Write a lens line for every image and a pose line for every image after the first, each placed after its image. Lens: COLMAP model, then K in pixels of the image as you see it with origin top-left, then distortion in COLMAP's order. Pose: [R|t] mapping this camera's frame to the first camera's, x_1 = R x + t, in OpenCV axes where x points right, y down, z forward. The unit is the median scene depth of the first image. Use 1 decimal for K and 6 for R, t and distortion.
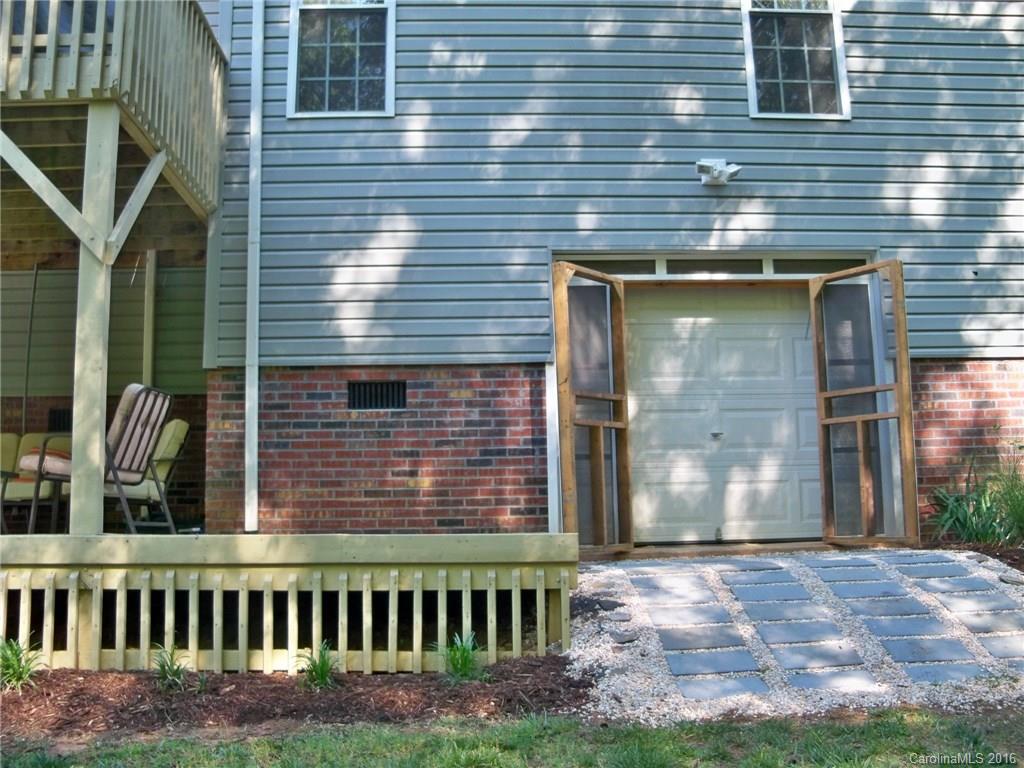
lens RADIAL K [[1061.5, 0, 510.7], [0, 1061.5, 384.3], [0, 0, 1]] dist [-0.139696, 0.000000]
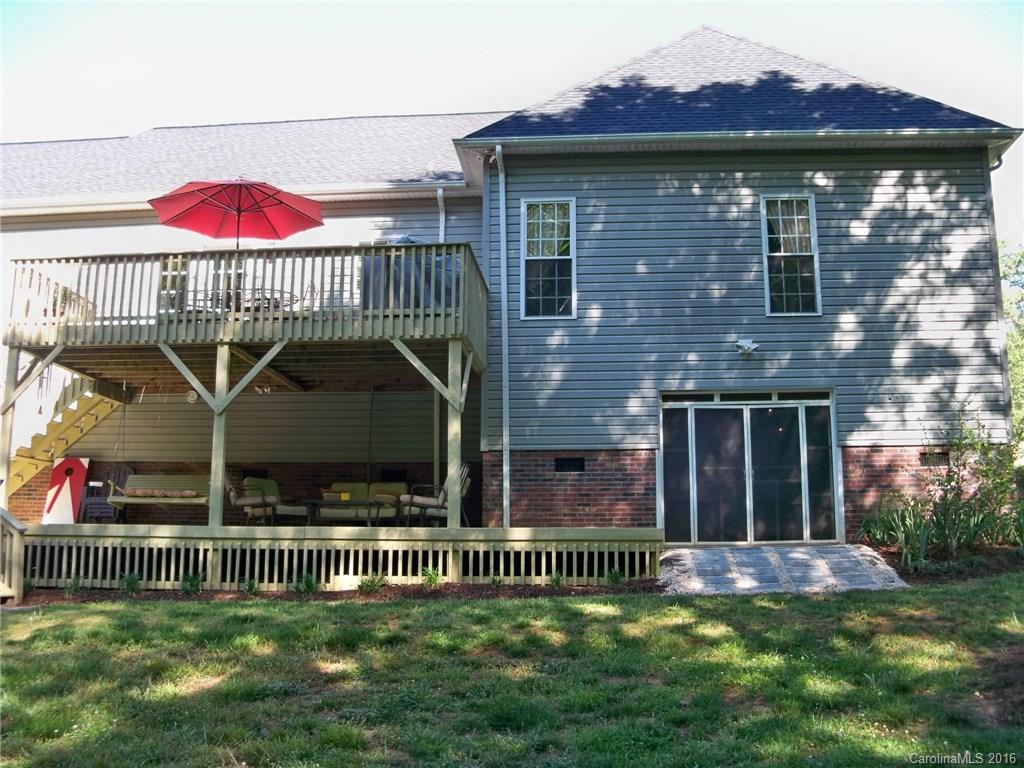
lens RADIAL K [[1061.5, 0, 516.1], [0, 1061.5, 382.1], [0, 0, 1]] dist [-0.139696, 0.000000]
pose [[0.991985, -0.002654, -0.126331, 0.024982], [-0.002846, 0.999057, -0.043333, -0.058740], [0.126327, 0.043345, 0.991041, -0.983267]]
